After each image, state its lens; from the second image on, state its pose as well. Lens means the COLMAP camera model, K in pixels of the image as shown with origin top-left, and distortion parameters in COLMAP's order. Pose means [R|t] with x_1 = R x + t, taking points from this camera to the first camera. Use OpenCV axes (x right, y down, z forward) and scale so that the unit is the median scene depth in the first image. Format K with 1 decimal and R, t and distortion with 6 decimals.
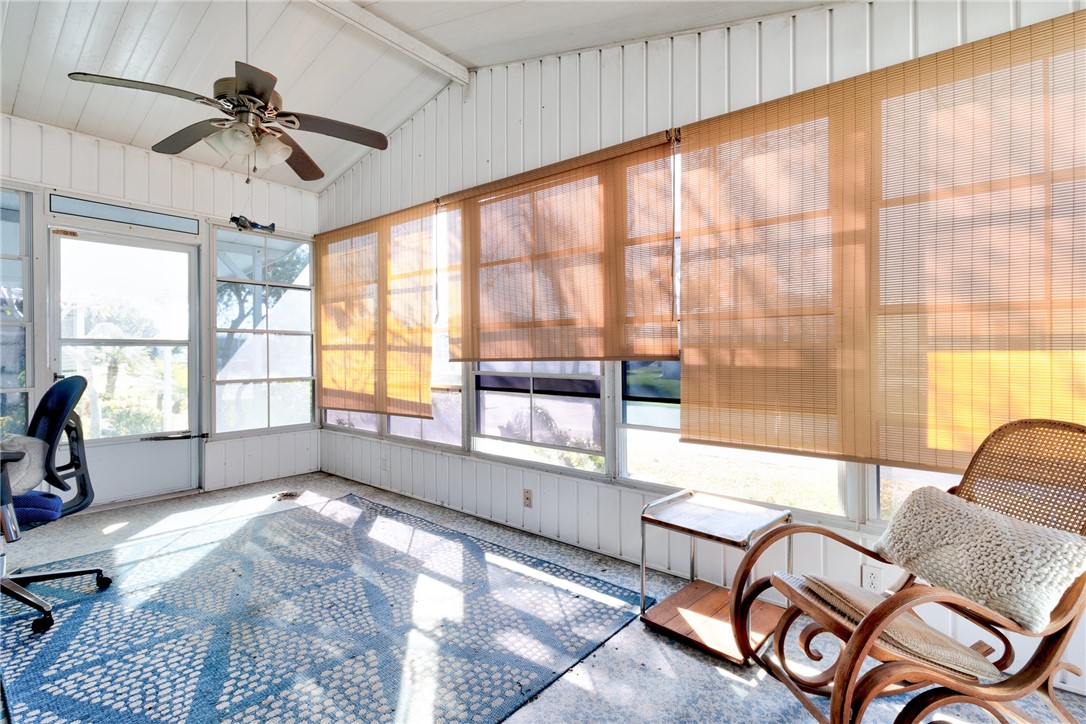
lens RADIAL K [[502.1, 0, 547.4], [0, 502.1, 356.7], [0, 0, 1]] dist [0.001519, 0.000411]
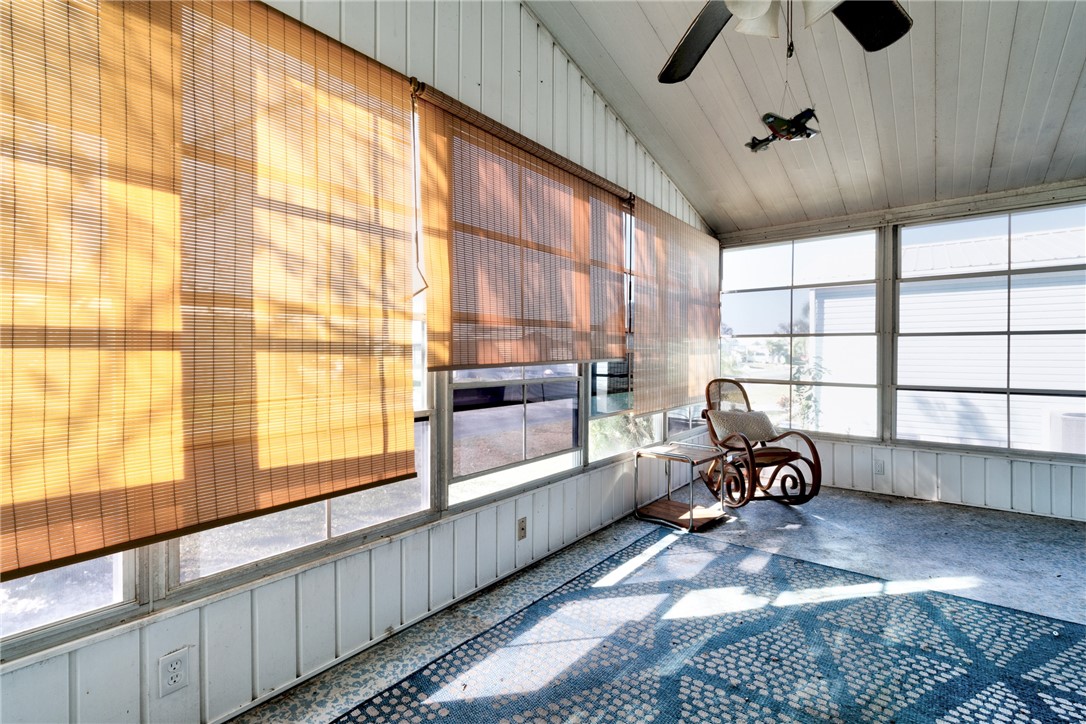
lens RADIAL K [[502.1, 0, 547.4], [0, 502.1, 356.7], [0, 0, 1]] dist [0.001519, 0.000411]
pose [[-0.009077, -0.004487, 0.999949, -1.057140], [0.007843, 0.999959, 0.004558, -0.010844], [-0.999928, 0.007884, -0.009042, 1.159499]]
